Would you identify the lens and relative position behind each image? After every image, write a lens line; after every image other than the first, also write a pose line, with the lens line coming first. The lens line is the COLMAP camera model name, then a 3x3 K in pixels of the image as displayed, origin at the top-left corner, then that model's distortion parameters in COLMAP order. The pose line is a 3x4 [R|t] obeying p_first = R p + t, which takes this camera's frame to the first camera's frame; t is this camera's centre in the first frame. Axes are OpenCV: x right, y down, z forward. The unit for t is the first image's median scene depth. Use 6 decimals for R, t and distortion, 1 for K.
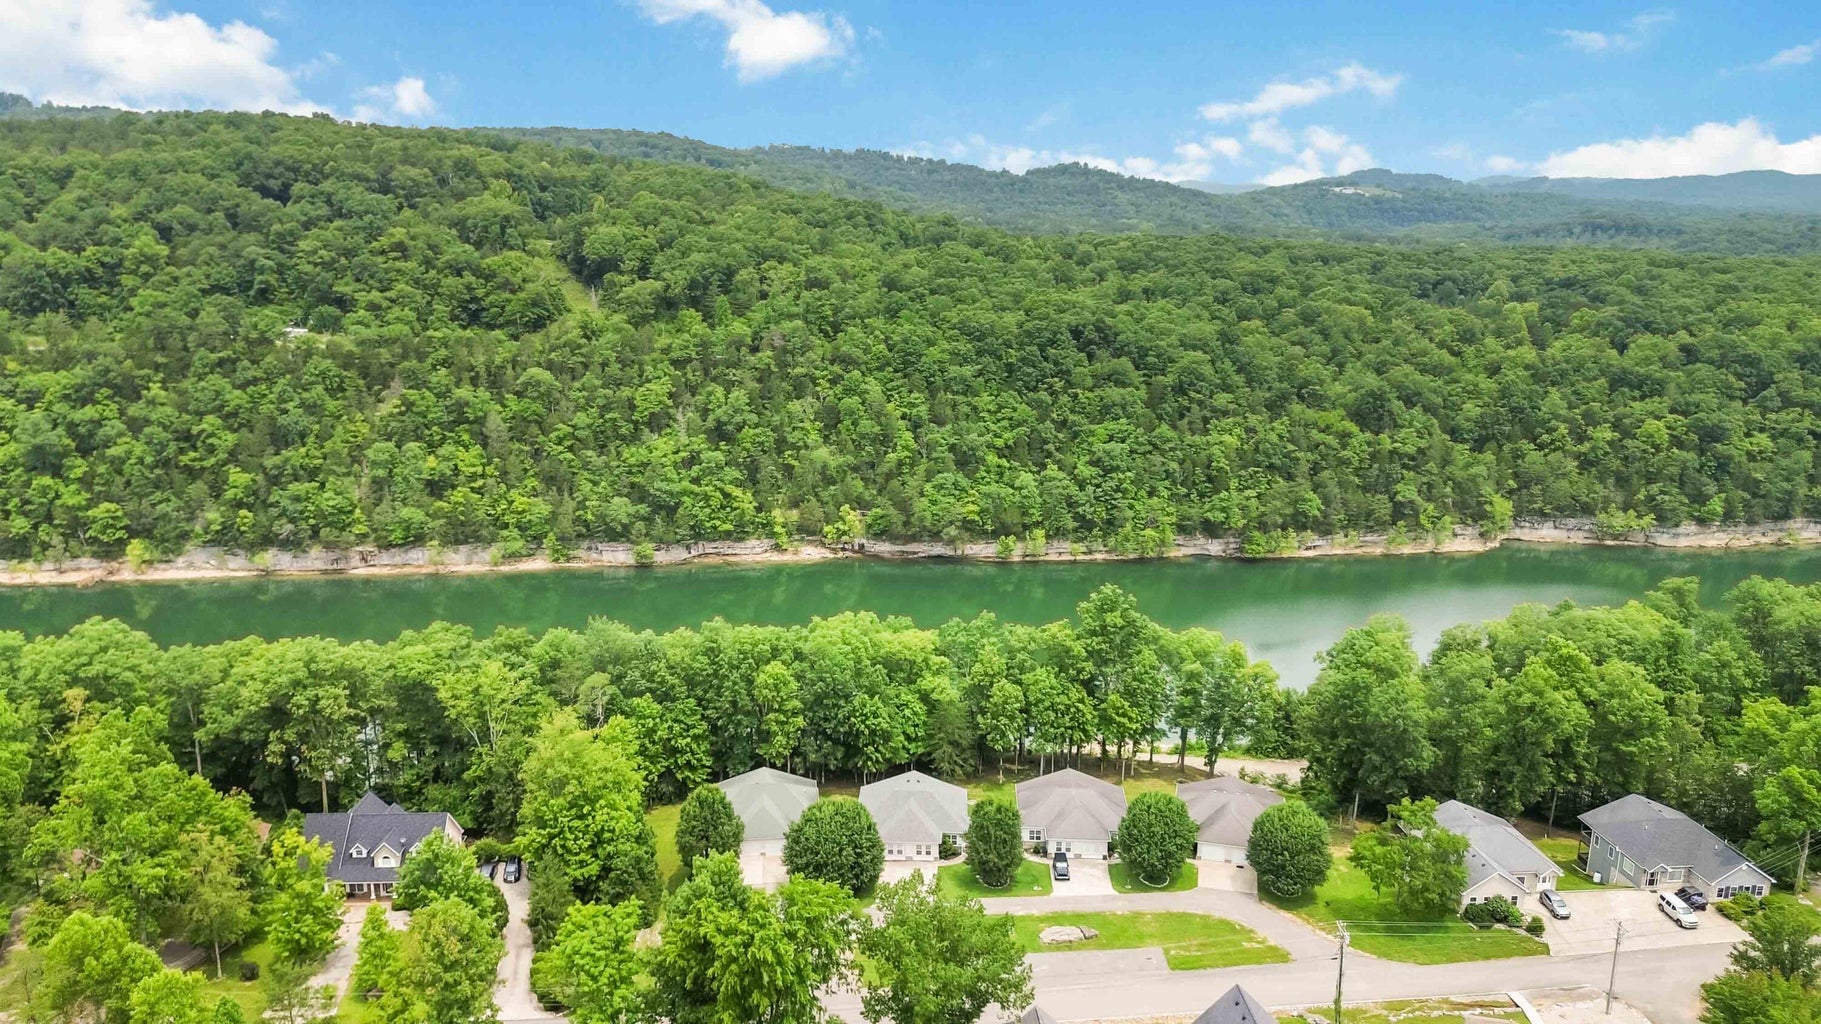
lens RADIAL K [[1275.9, 0, 910.5], [0, 1275.9, 512.0], [0, 0, 1]] dist [0.099922, -0.112571]
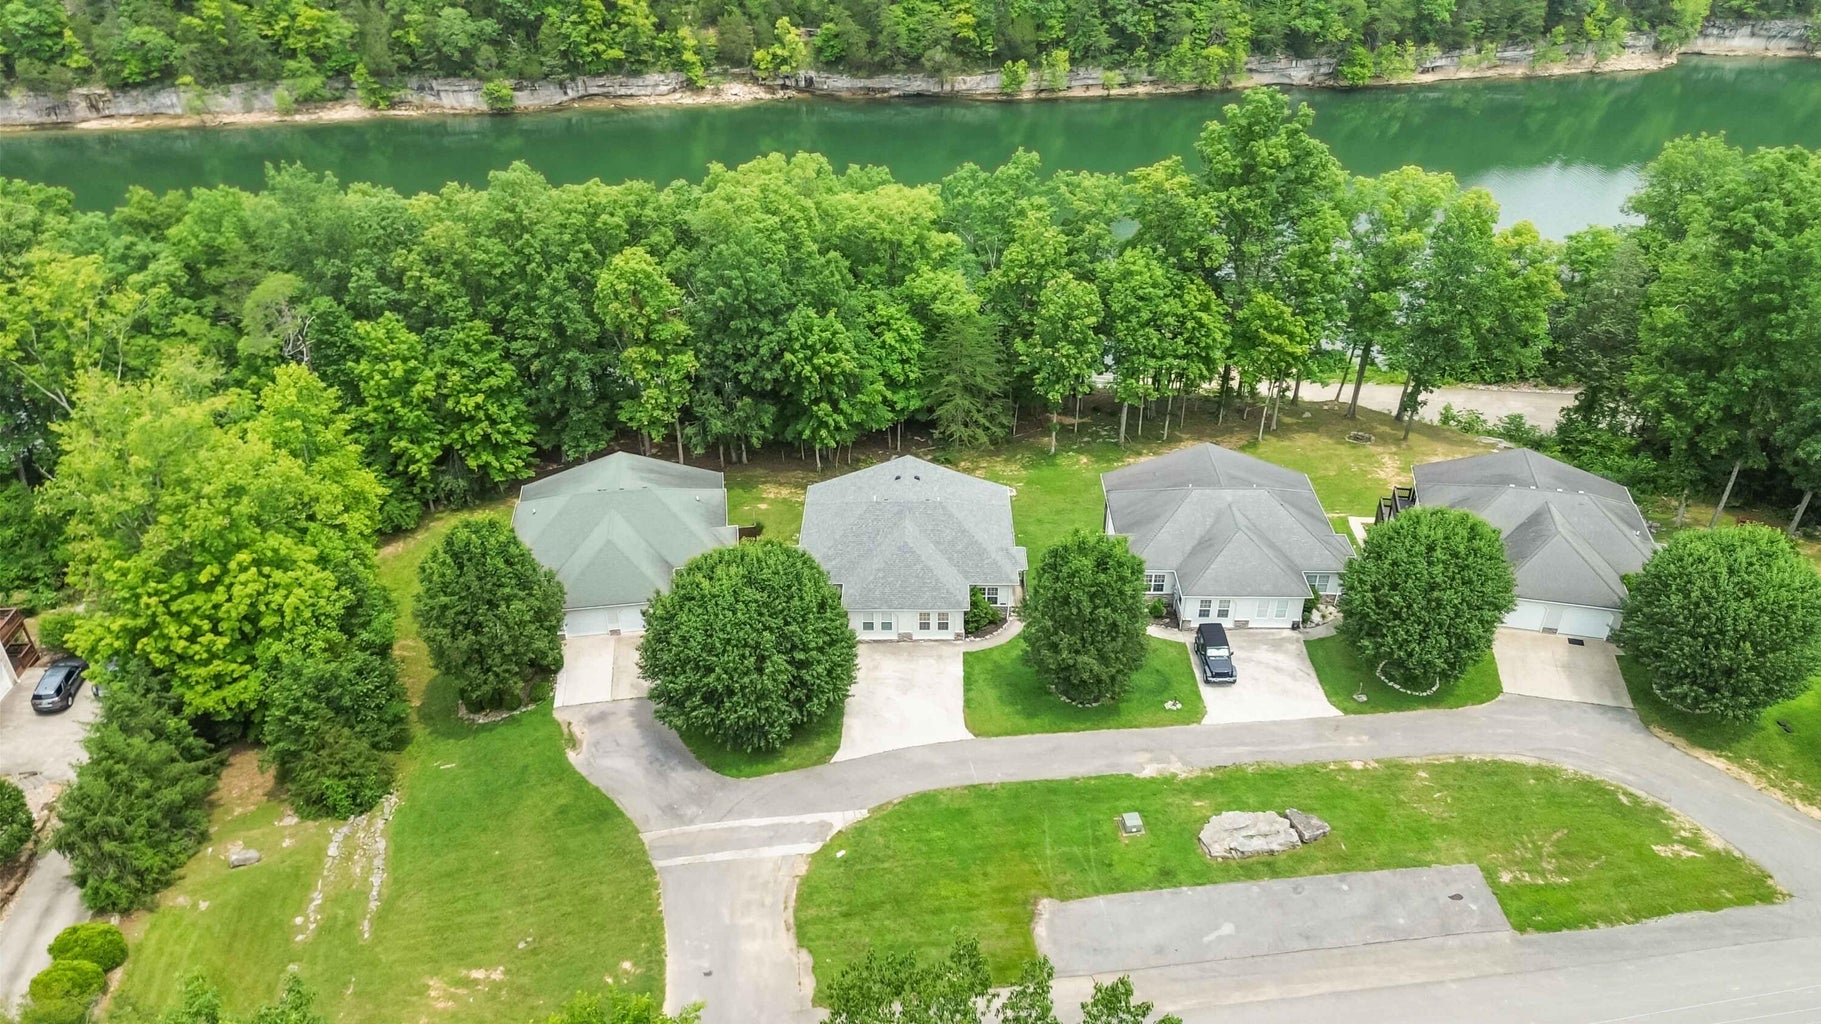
lens RADIAL K [[1275.9, 0, 910.5], [0, 1275.9, 512.0], [0, 0, 1]] dist [0.099922, -0.112571]
pose [[0.999427, -0.026078, 0.021589, -0.007023], [0.017965, 0.949026, 0.314686, 0.053715], [-0.028695, -0.314118, 0.948950, 0.443605]]
